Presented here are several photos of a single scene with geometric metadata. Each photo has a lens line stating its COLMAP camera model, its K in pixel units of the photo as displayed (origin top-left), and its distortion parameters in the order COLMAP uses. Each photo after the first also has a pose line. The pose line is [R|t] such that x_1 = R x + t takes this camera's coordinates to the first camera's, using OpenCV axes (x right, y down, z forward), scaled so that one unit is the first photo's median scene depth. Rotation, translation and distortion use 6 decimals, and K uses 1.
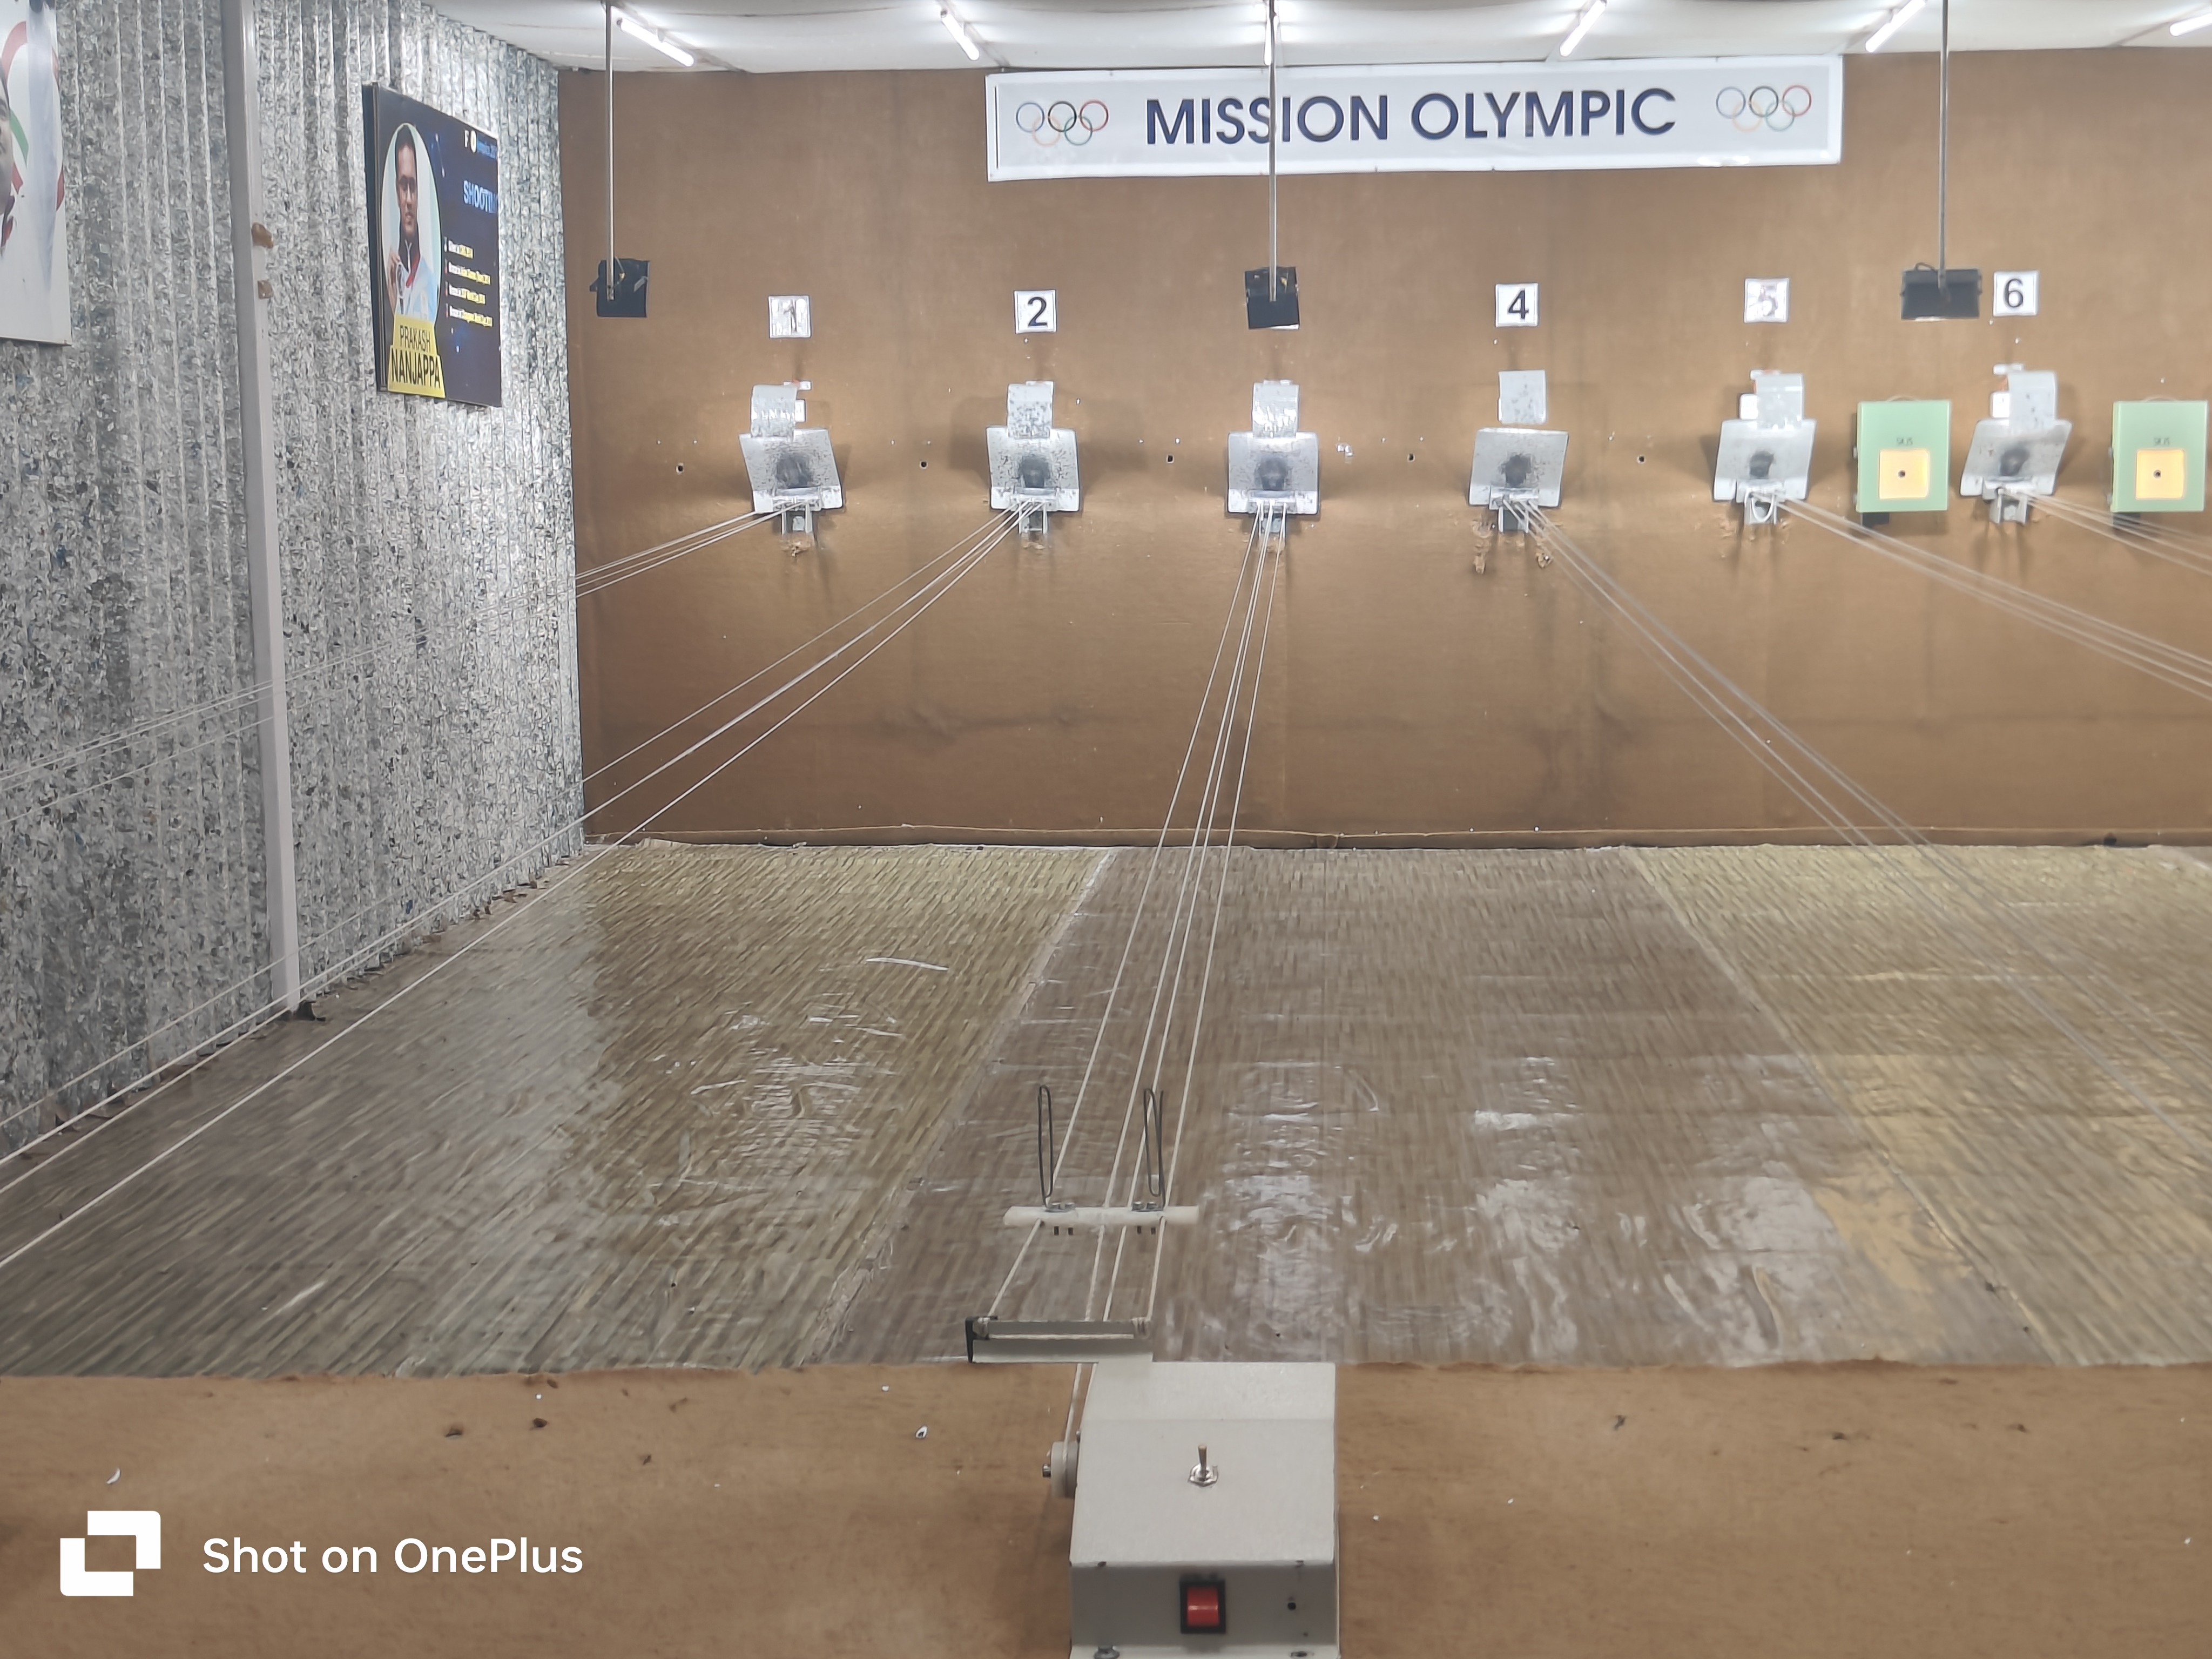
lens RADIAL K [[3074.4, 0, 1105.4], [0, 3074.4, 824.5], [0, 0, 1]] dist [0.051257, 0.000000]
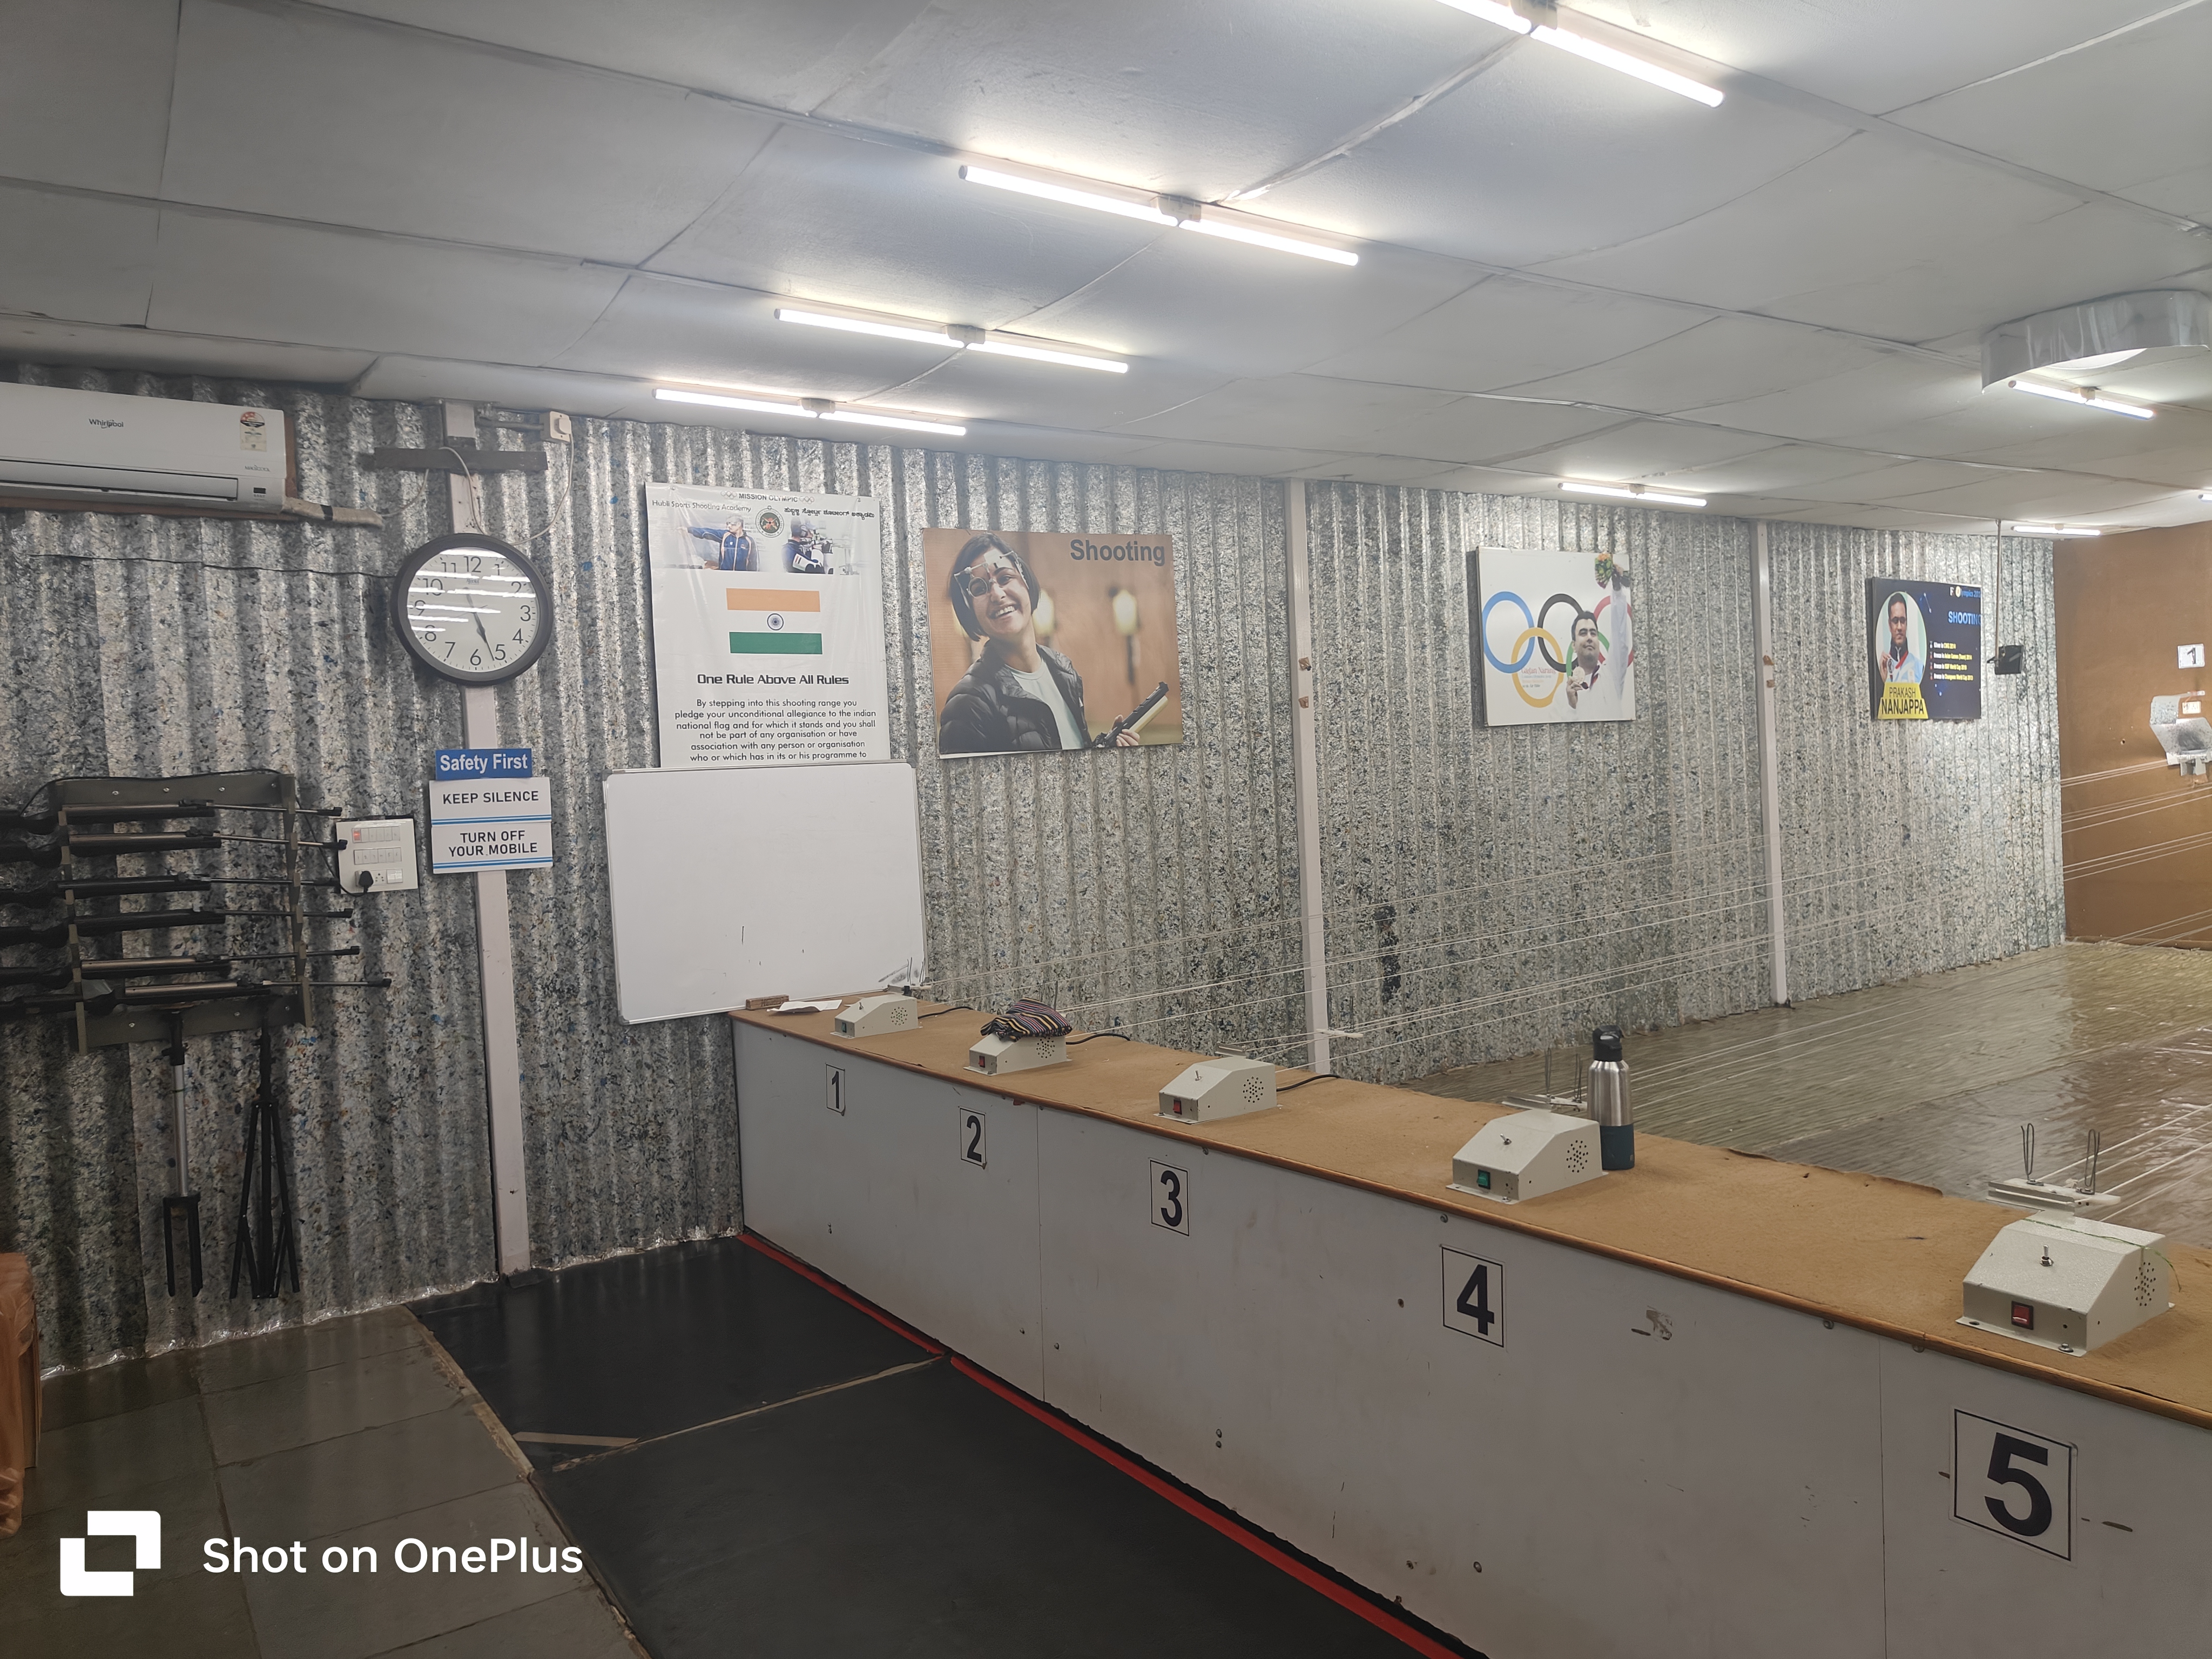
lens RADIAL K [[1539.1, 0, 1078.9], [0, 1539.1, 814.4], [0, 0, 1]] dist [0.029832, -0.030331]
pose [[0.601904, -0.000163, -0.798569, 0.236016], [-0.048284, 0.998163, -0.036597, -0.007537], [0.797108, 0.060586, 0.600790, -0.062163]]
